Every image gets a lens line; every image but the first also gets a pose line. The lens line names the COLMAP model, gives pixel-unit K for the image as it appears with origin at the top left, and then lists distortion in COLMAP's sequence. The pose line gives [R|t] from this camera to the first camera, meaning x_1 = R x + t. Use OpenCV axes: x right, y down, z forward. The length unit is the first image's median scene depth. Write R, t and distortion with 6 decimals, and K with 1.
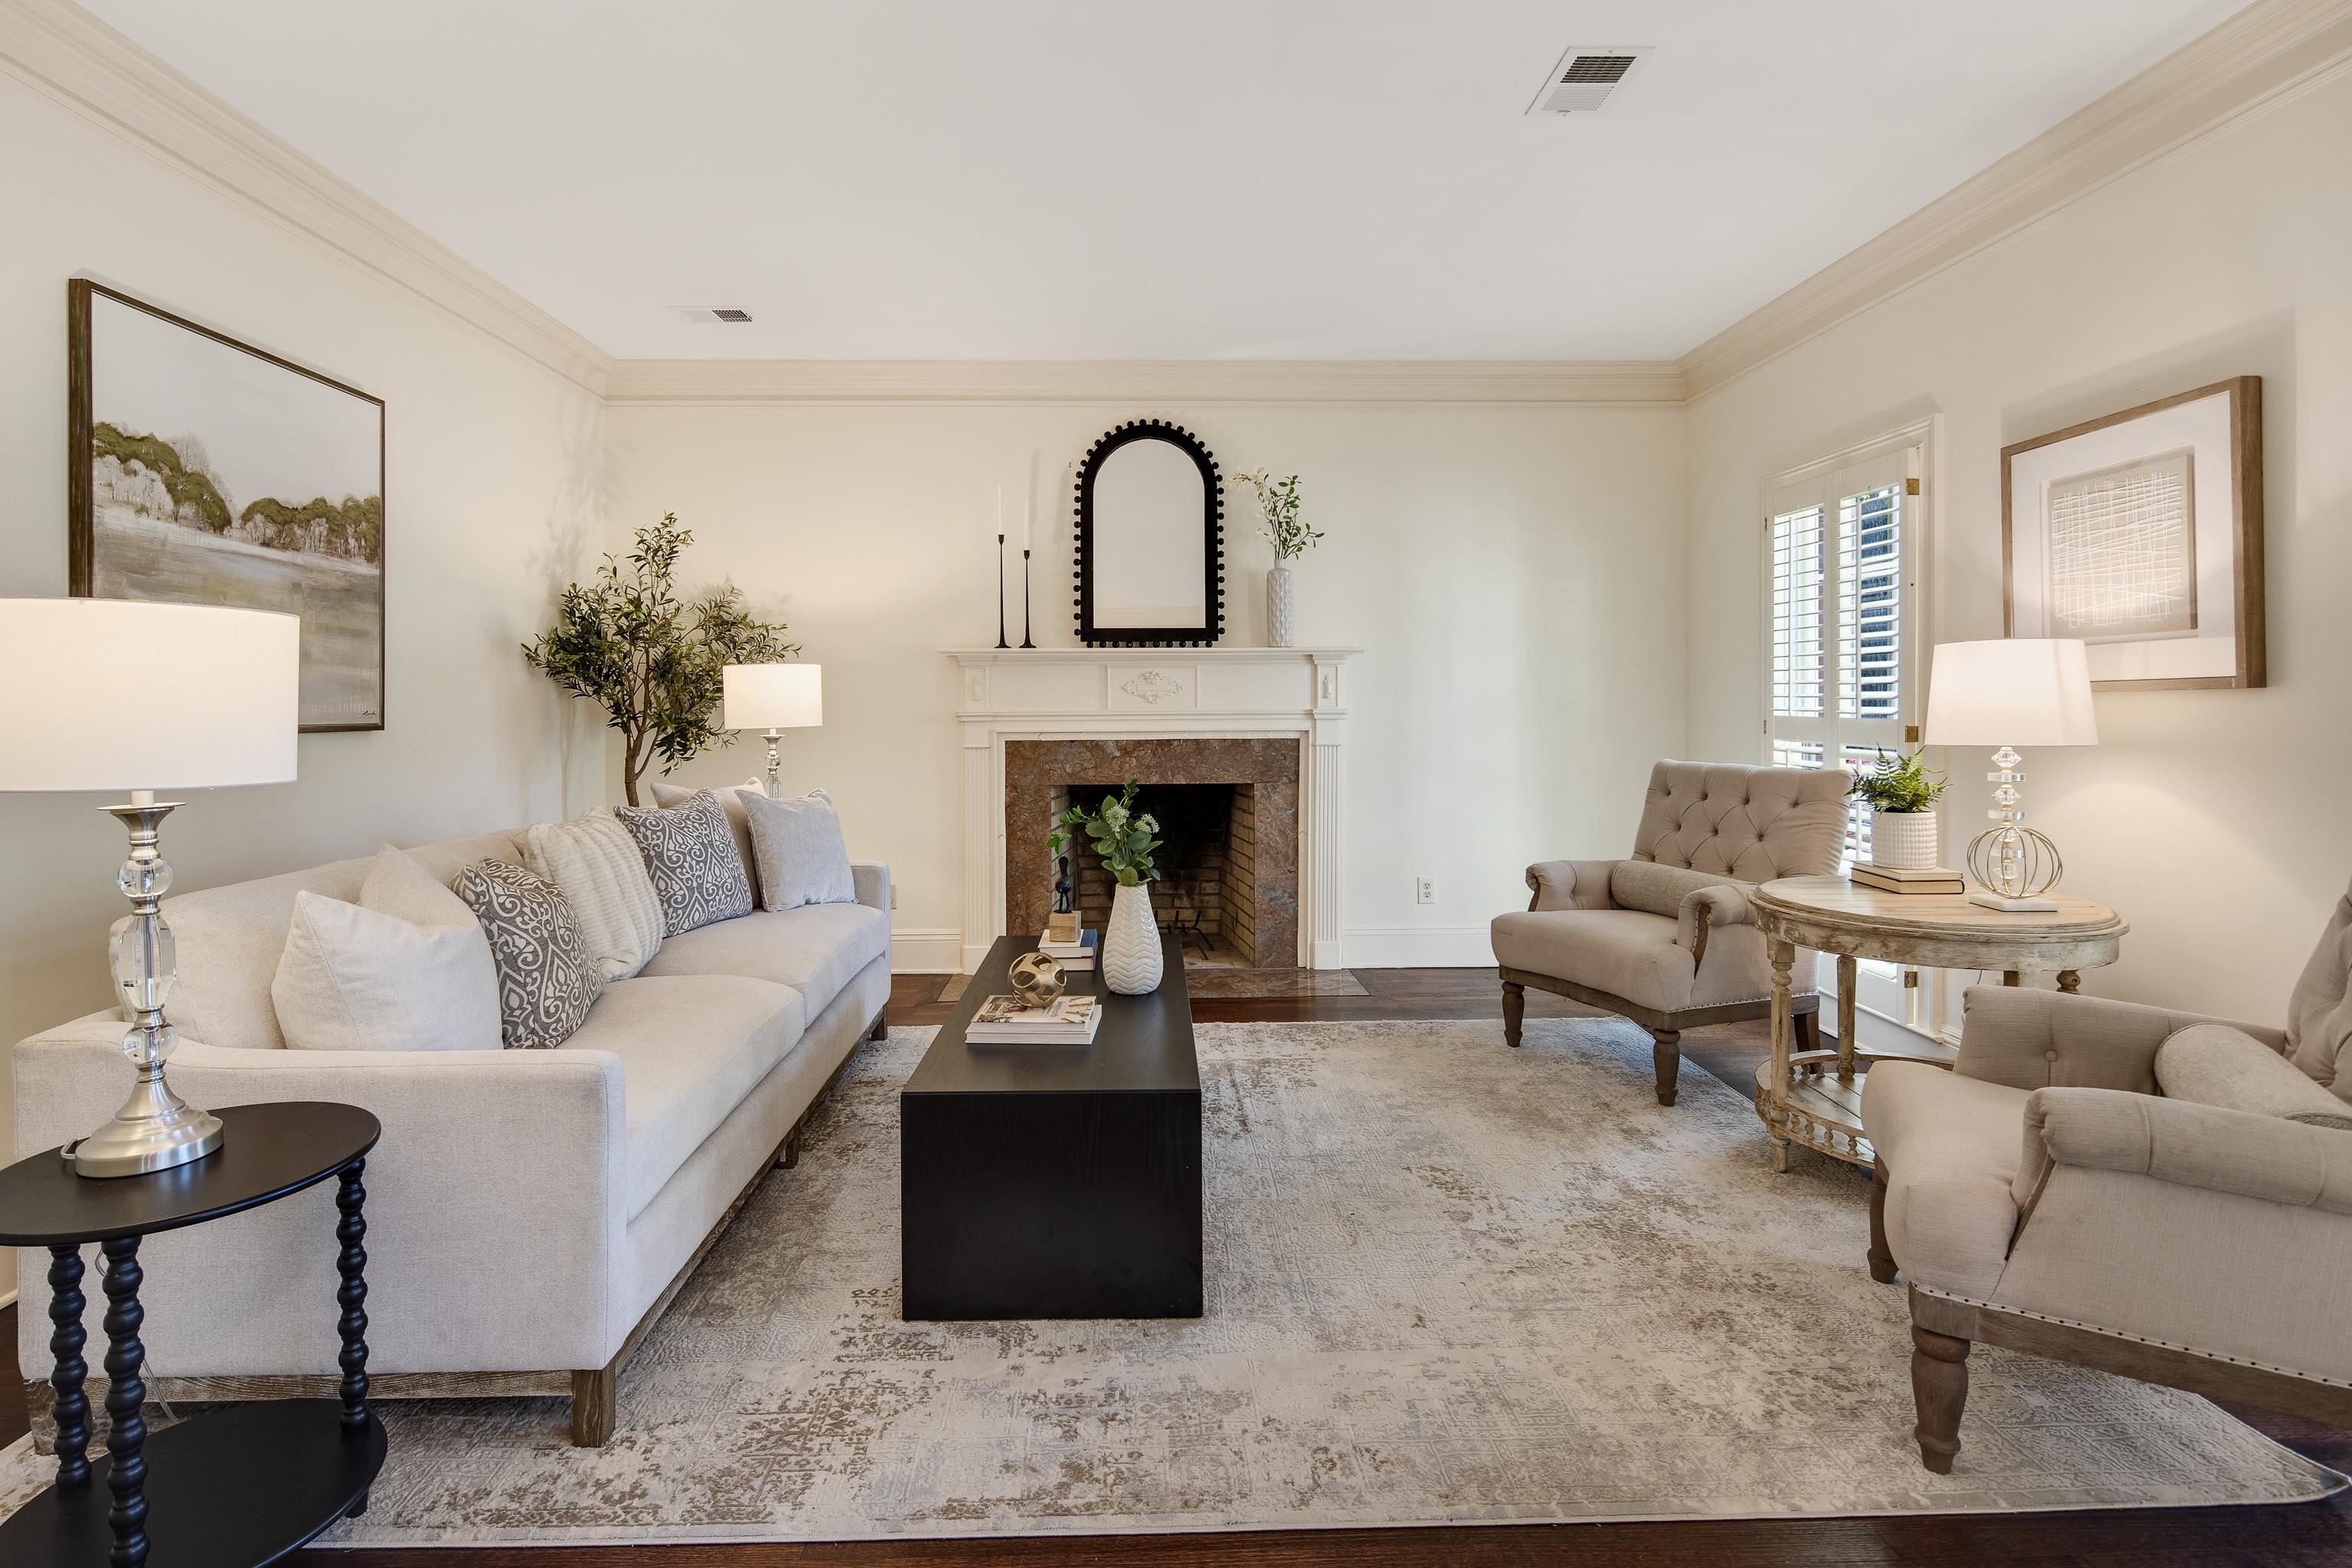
lens RADIAL K [[1147.1, 0, 1168.3], [0, 1147.1, 703.6], [0, 0, 1]] dist [-0.000220, -0.001478]
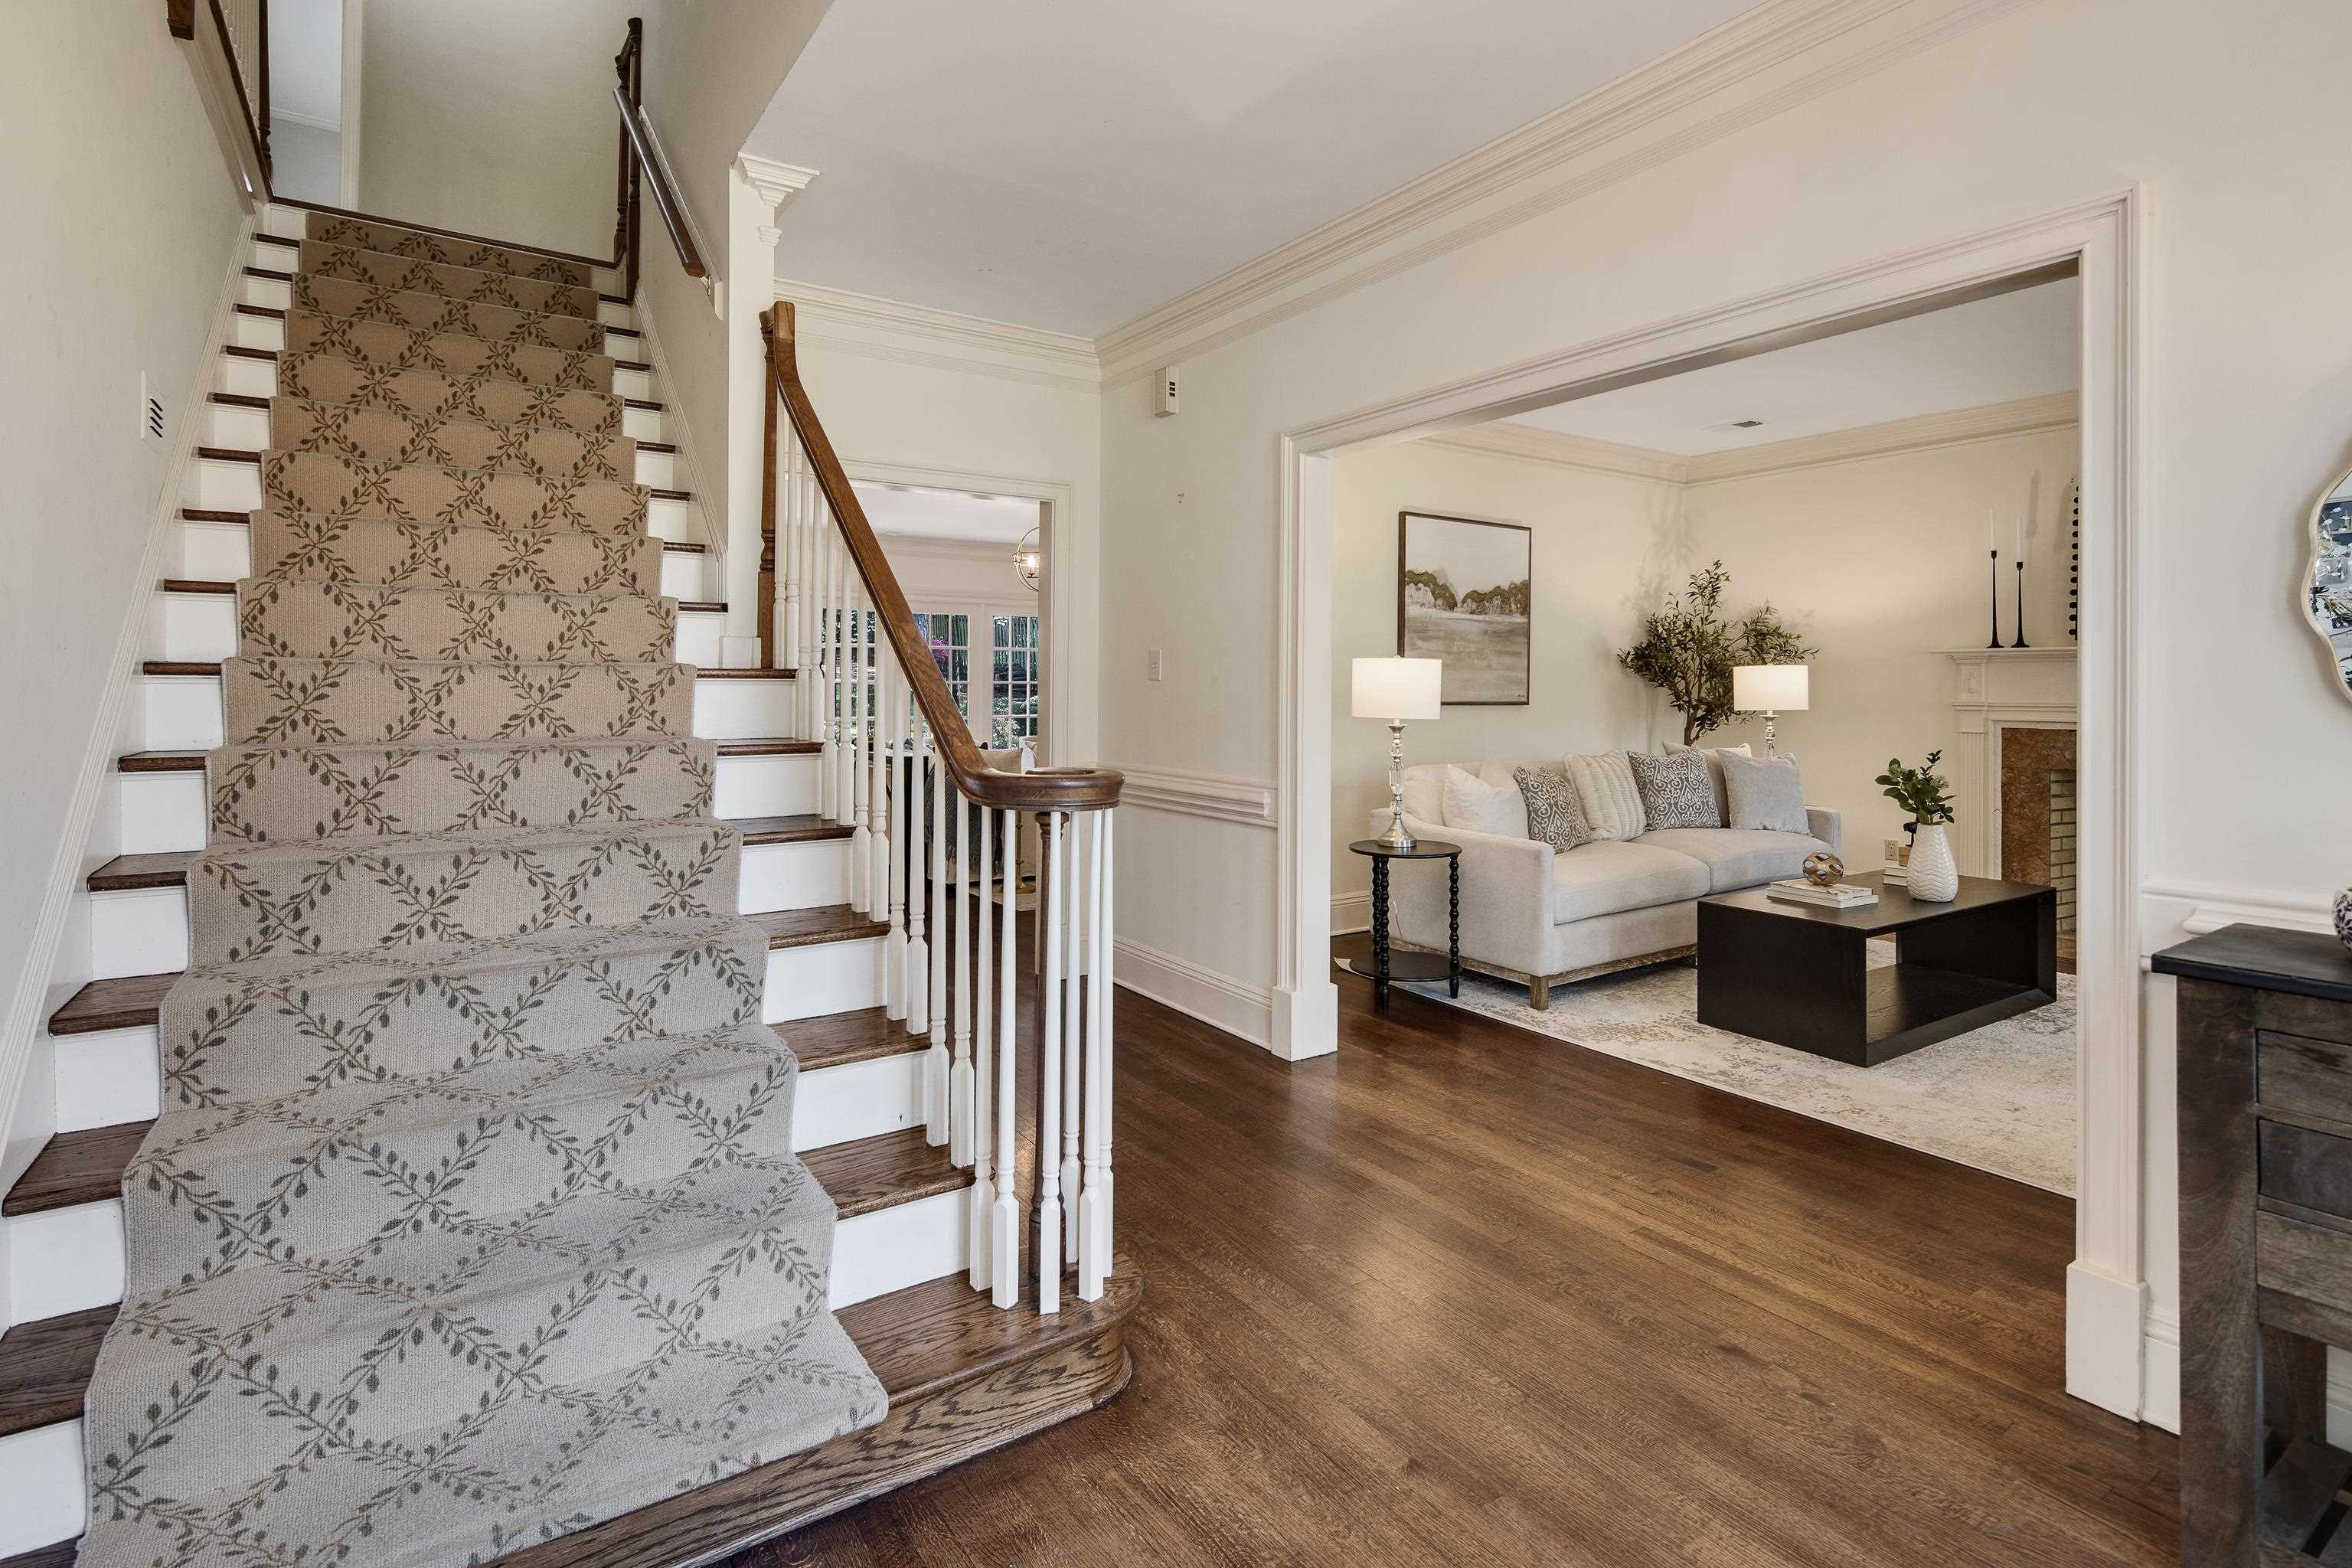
lens RADIAL K [[1147.1, 0, 1168.3], [0, 1147.1, 703.6], [0, 0, 1]] dist [-0.000220, -0.001478]
pose [[0.528089, 0.020152, -0.848950, 0.590702], [-0.009632, 0.999796, 0.017741, -0.006494], [0.849135, -0.001192, 0.528175, -0.481485]]
